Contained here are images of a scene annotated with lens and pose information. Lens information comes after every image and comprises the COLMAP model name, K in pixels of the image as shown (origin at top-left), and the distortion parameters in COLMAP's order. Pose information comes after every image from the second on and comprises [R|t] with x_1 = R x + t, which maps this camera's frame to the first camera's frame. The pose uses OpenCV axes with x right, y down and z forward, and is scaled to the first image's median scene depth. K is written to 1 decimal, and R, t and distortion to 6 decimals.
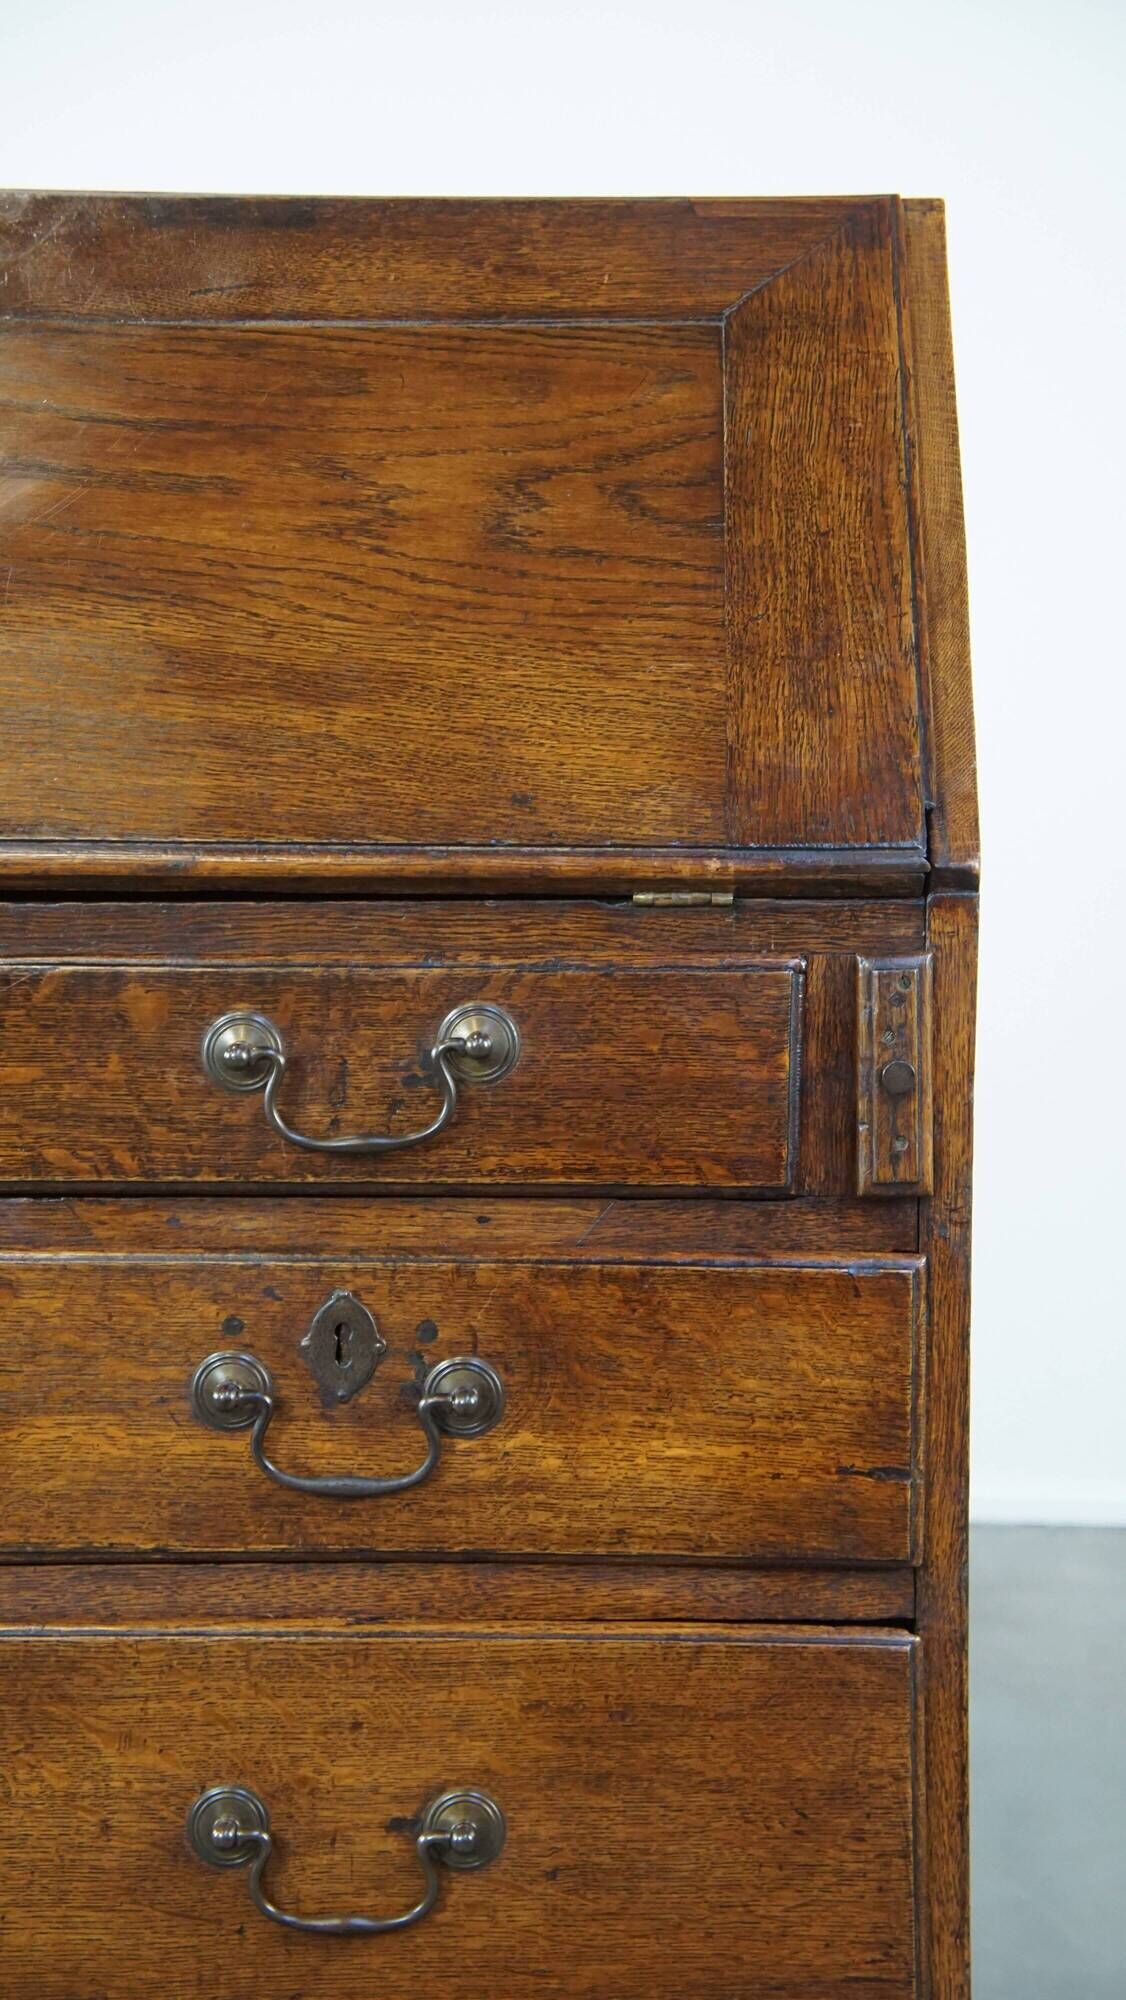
lens RADIAL K [[3213.2, 0, 566.6], [0, 3213.2, 1005.3], [0, 0, 1]] dist [0.235860, 0.000000]
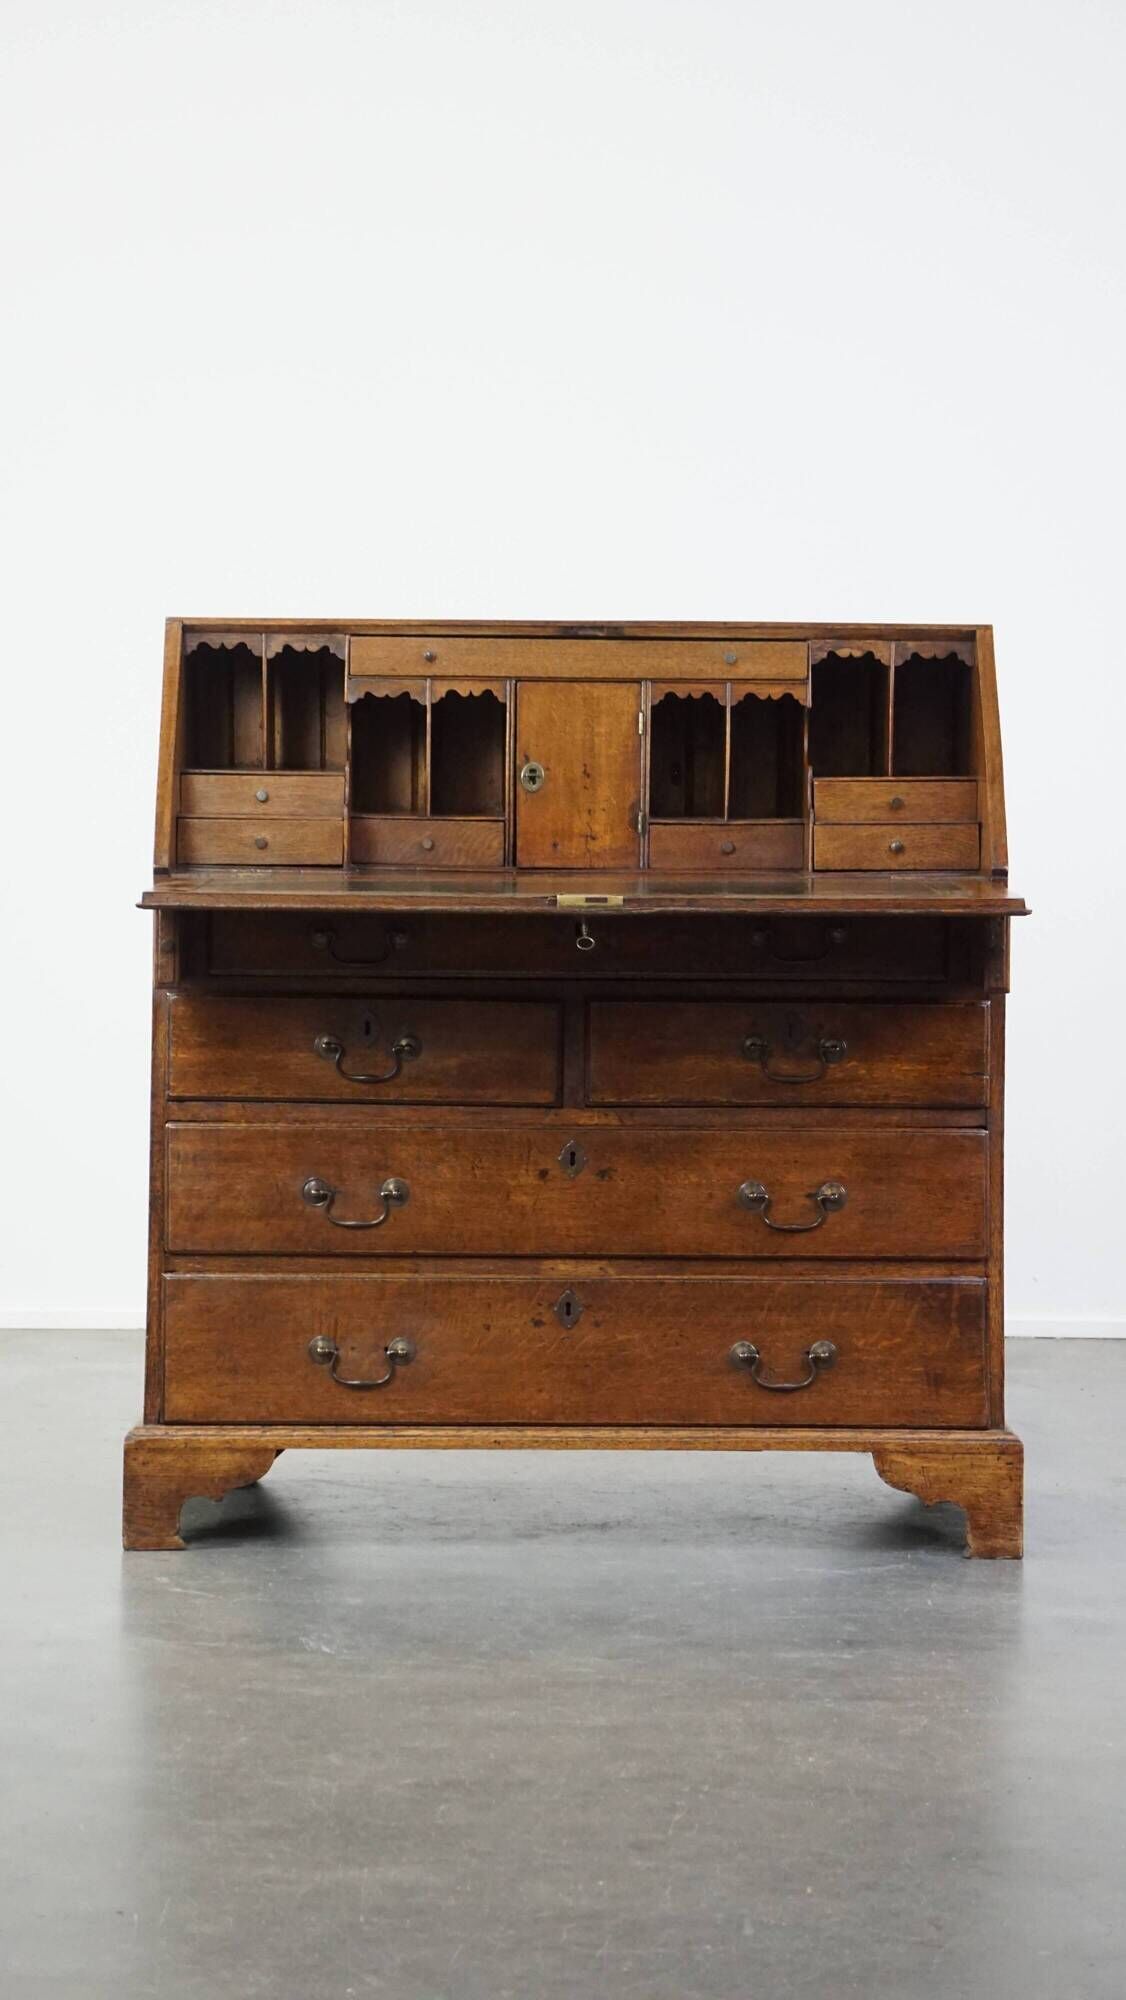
lens RADIAL K [[4589.3, 0, 590.7], [0, 4589.3, 992.9], [0, 0, 1]] dist [0.291355, 0.000000]
pose [[0.999426, 0.001638, 0.033841, -0.389945], [-0.000120, 0.998995, -0.044820, 0.255111], [-0.033880, 0.044790, 0.998422, -3.136879]]
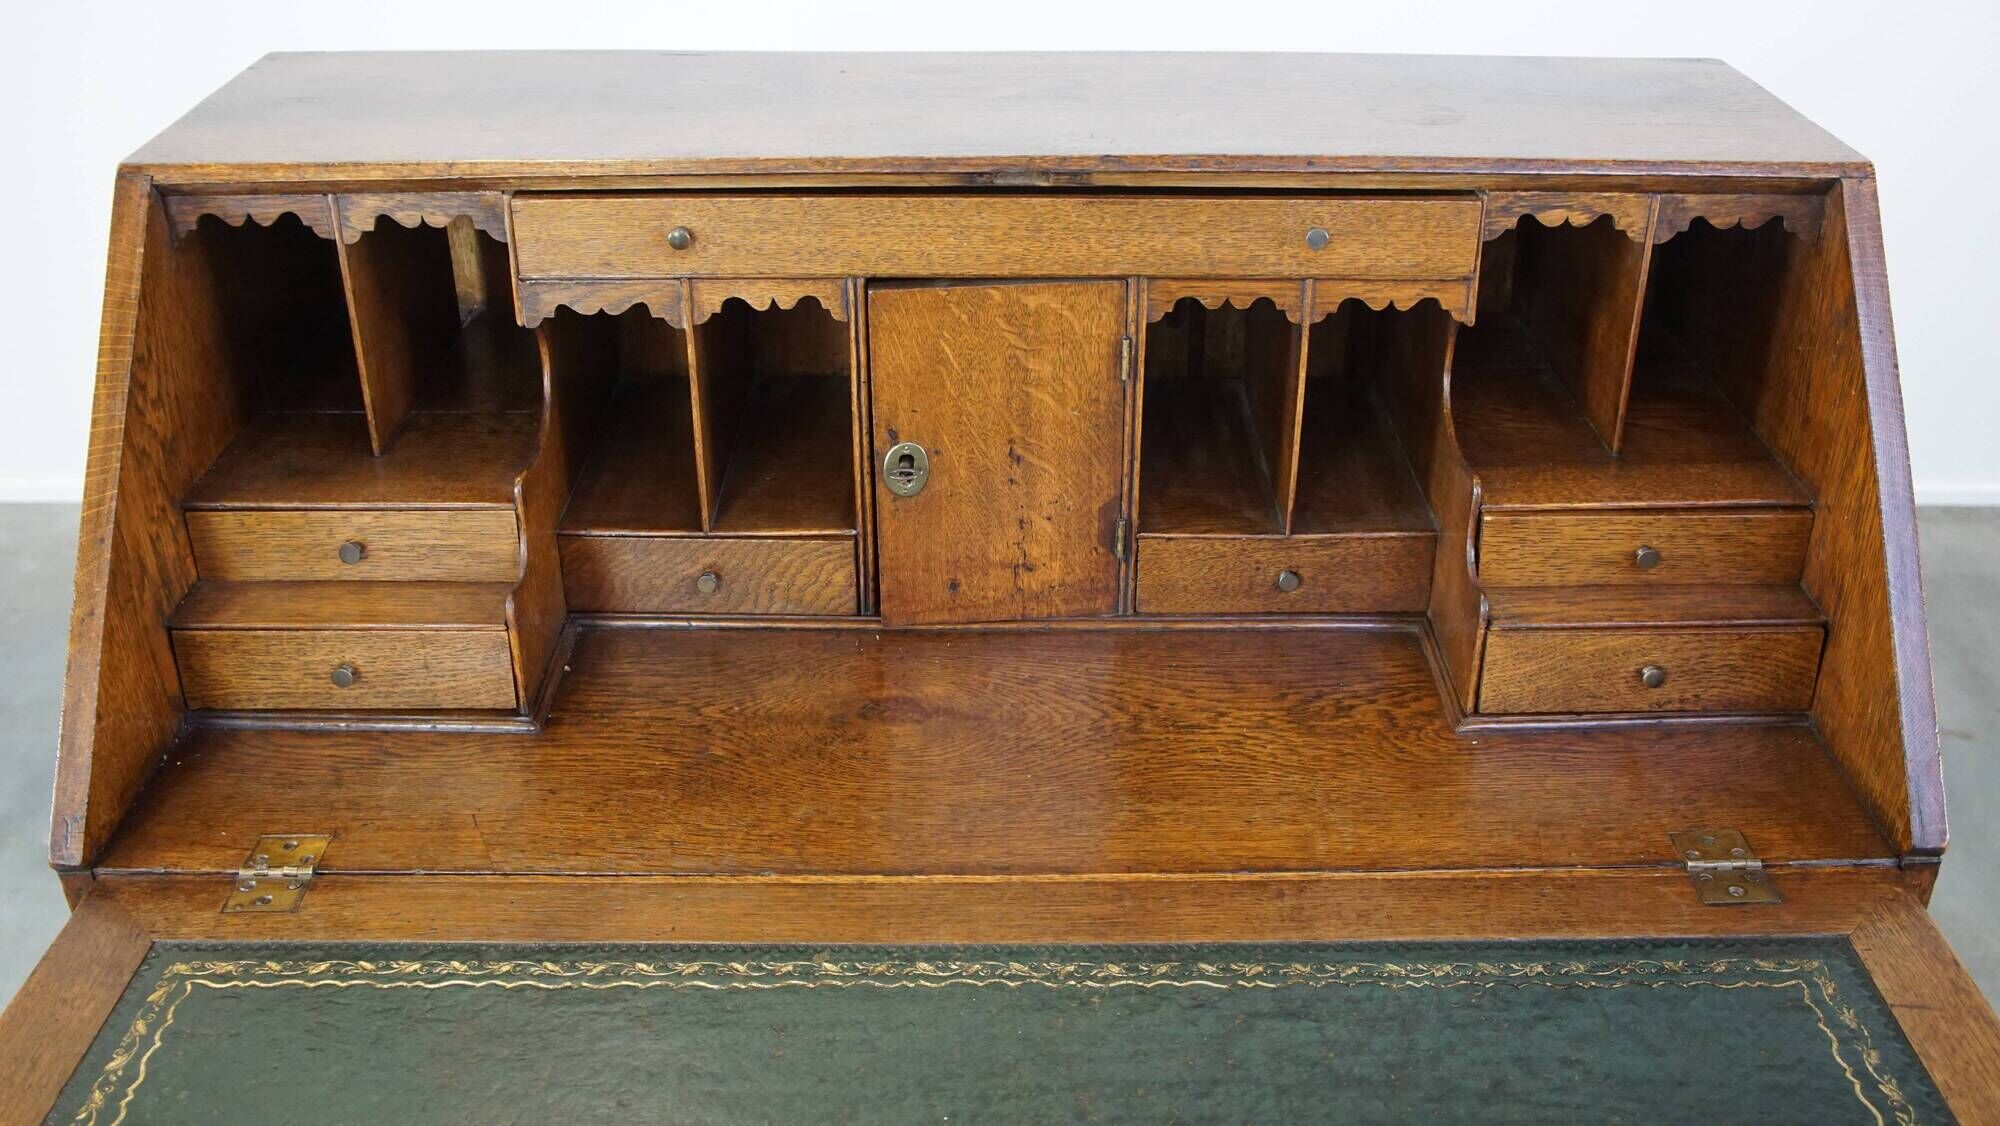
lens RADIAL K [[1902.4, 0, 1005.6], [0, 1902.4, 553.5], [0, 0, 1]] dist [-0.052142, 0.000000]
pose [[0.999746, -0.014716, 0.017094, -0.267920], [0.006972, 0.922358, 0.386273, -0.448812], [-0.021452, -0.386056, 0.922226, 0.327068]]
